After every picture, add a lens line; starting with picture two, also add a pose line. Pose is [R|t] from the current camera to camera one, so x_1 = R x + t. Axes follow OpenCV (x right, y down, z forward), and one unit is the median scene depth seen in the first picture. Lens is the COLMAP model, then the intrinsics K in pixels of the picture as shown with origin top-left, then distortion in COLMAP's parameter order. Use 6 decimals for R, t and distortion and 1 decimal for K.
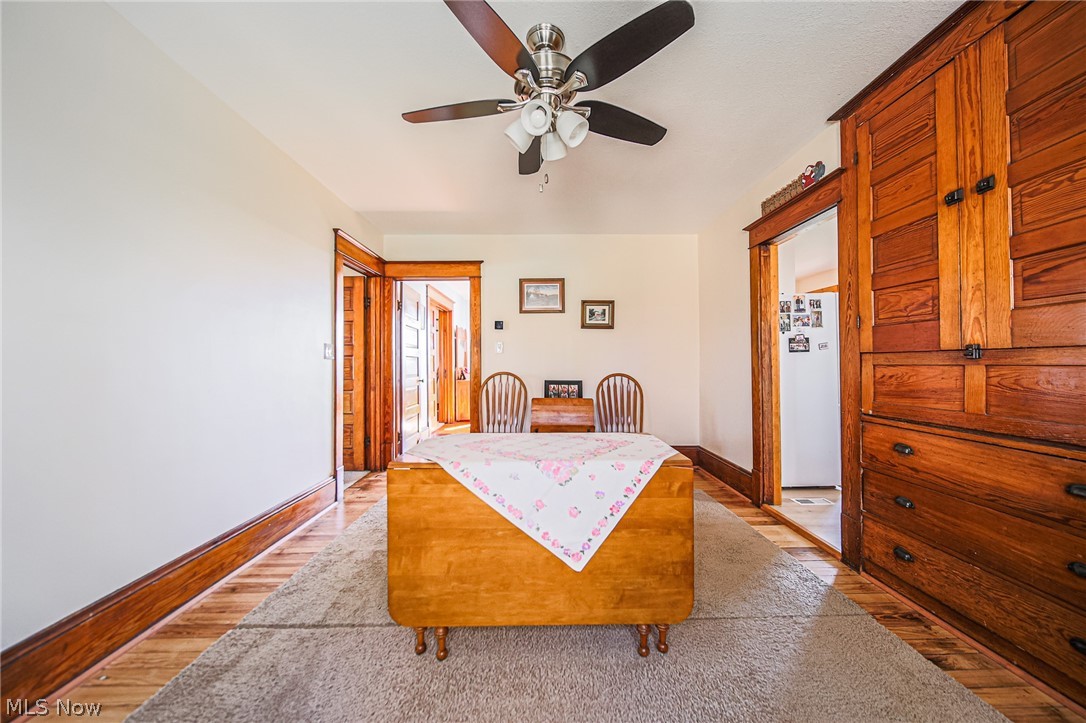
lens RADIAL K [[408.3, 0, 544.1], [0, 408.3, 360.9], [0, 0, 1]] dist [0.001495, -0.001489]
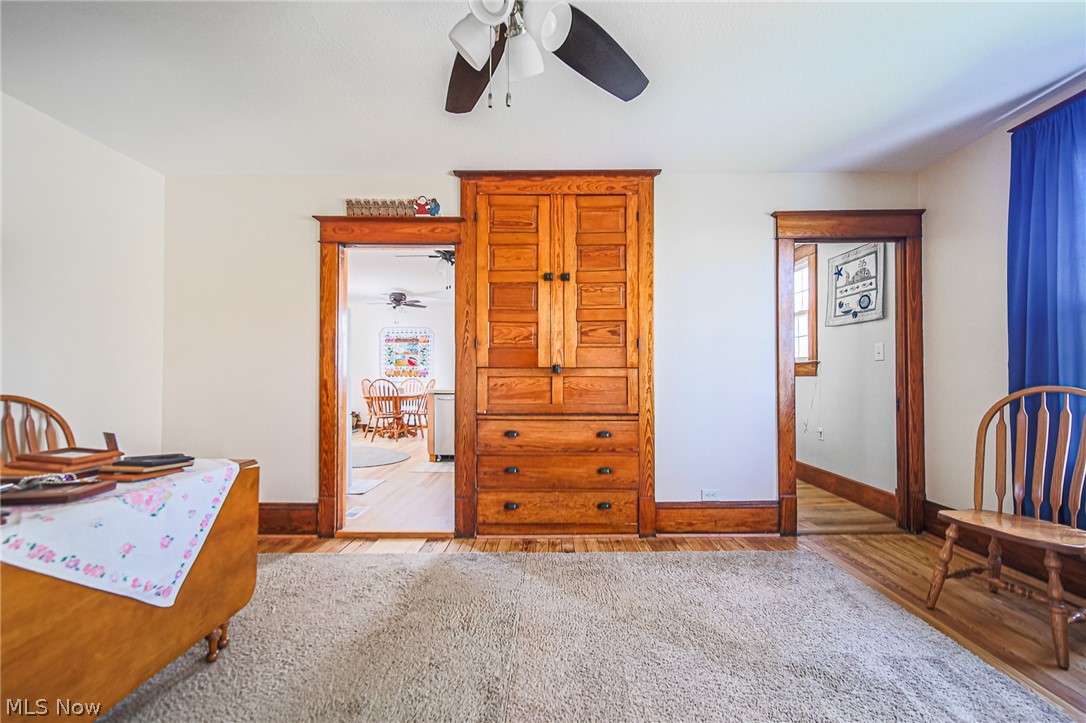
lens RADIAL K [[443.4, 0, 545.3], [0, 443.4, 369.3], [0, 0, 1]] dist [-0.002009, -0.000116]
pose [[0.010346, 0.015649, 0.999824, -0.718653], [-0.007965, 0.999847, -0.015567, 0.007682], [-0.999915, -0.007803, 0.010469, 0.870625]]
